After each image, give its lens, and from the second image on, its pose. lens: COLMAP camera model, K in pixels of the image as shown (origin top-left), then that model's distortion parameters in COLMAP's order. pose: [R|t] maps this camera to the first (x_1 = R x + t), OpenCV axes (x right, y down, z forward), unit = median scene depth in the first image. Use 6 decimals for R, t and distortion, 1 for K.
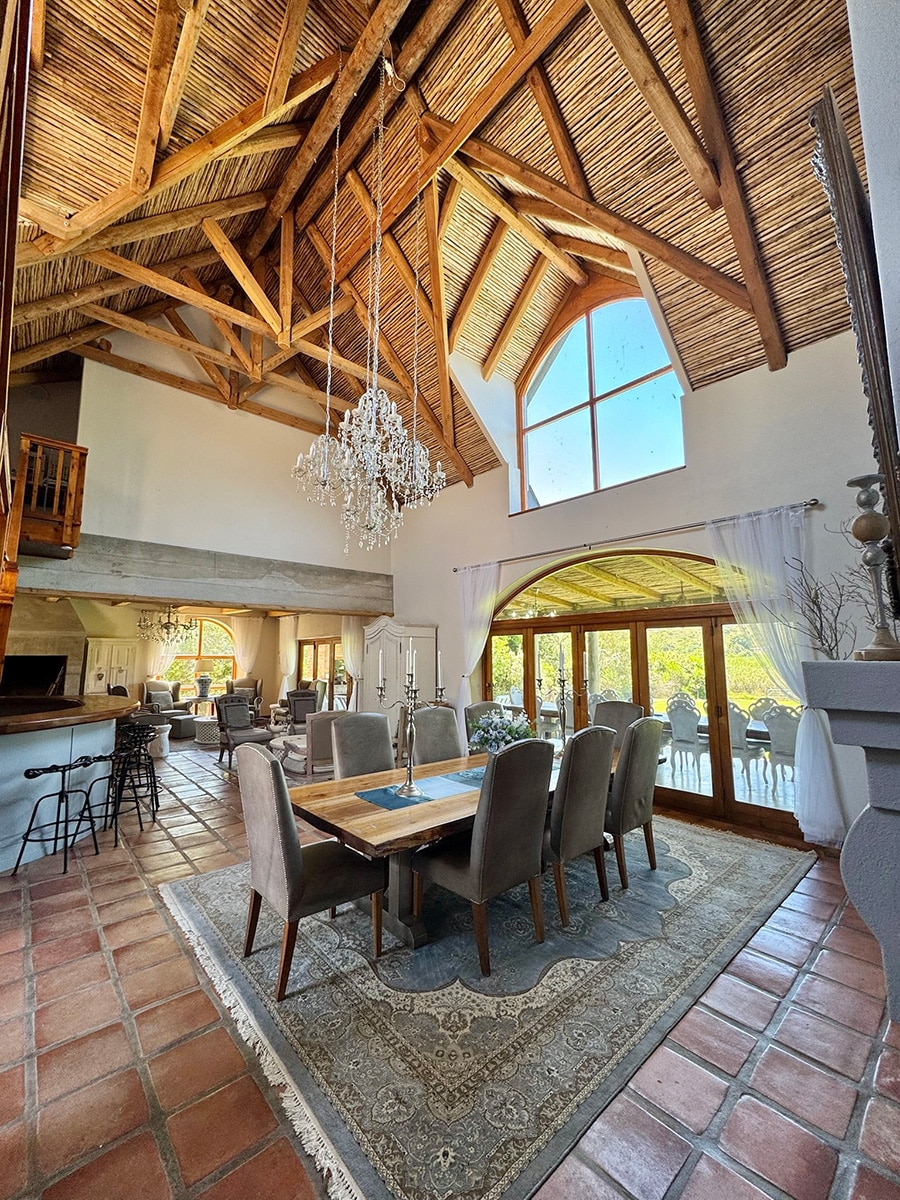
lens RADIAL K [[483.5, 0, 454.8], [0, 483.5, 600.3], [0, 0, 1]] dist [-0.001970, 0.000670]
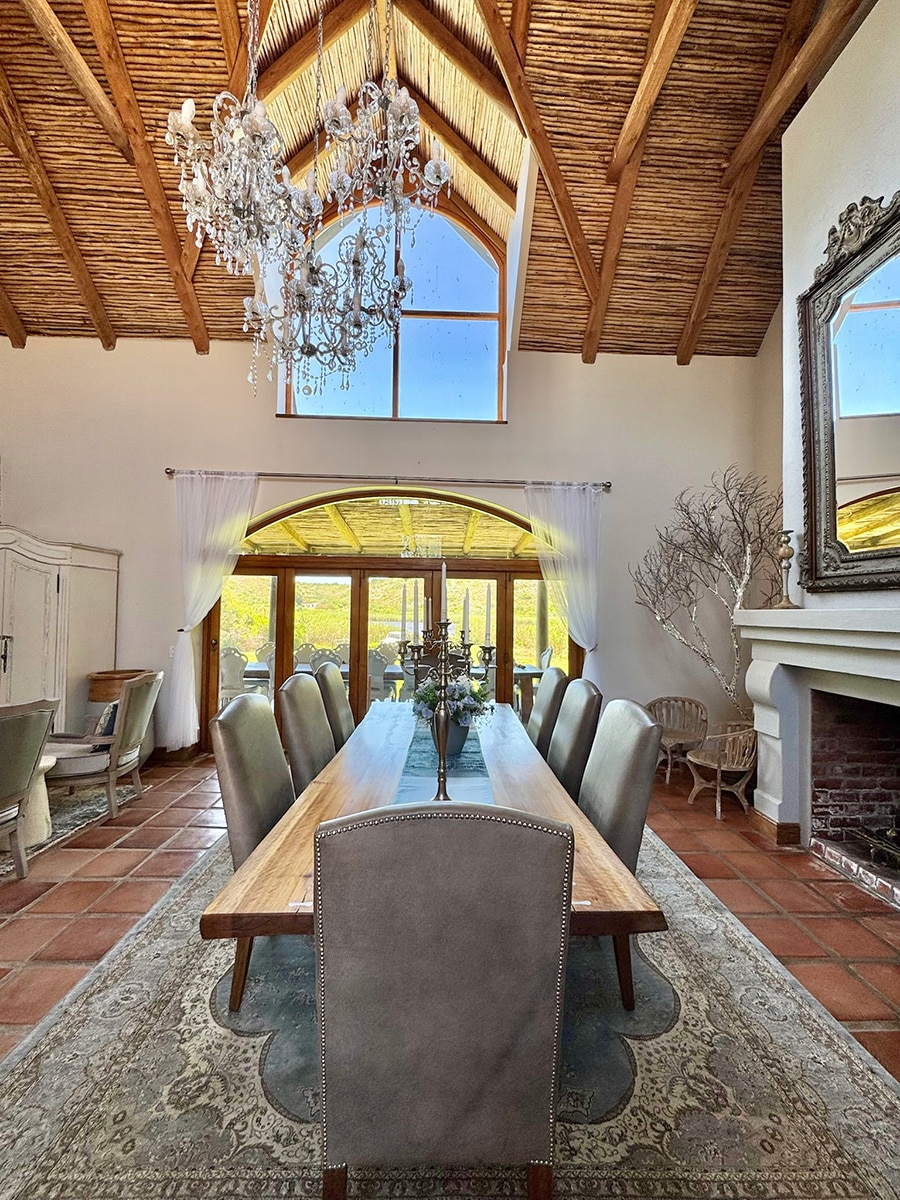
lens RADIAL K [[483.5, 0, 457.4], [0, 483.5, 598.5], [0, 0, 1]] dist [-0.001970, 0.000670]
pose [[0.652308, 0.031456, 0.757301, -0.352313], [-0.107669, 0.992852, 0.051502, 0.050243], [-0.750268, -0.115133, 0.651032, 0.374561]]
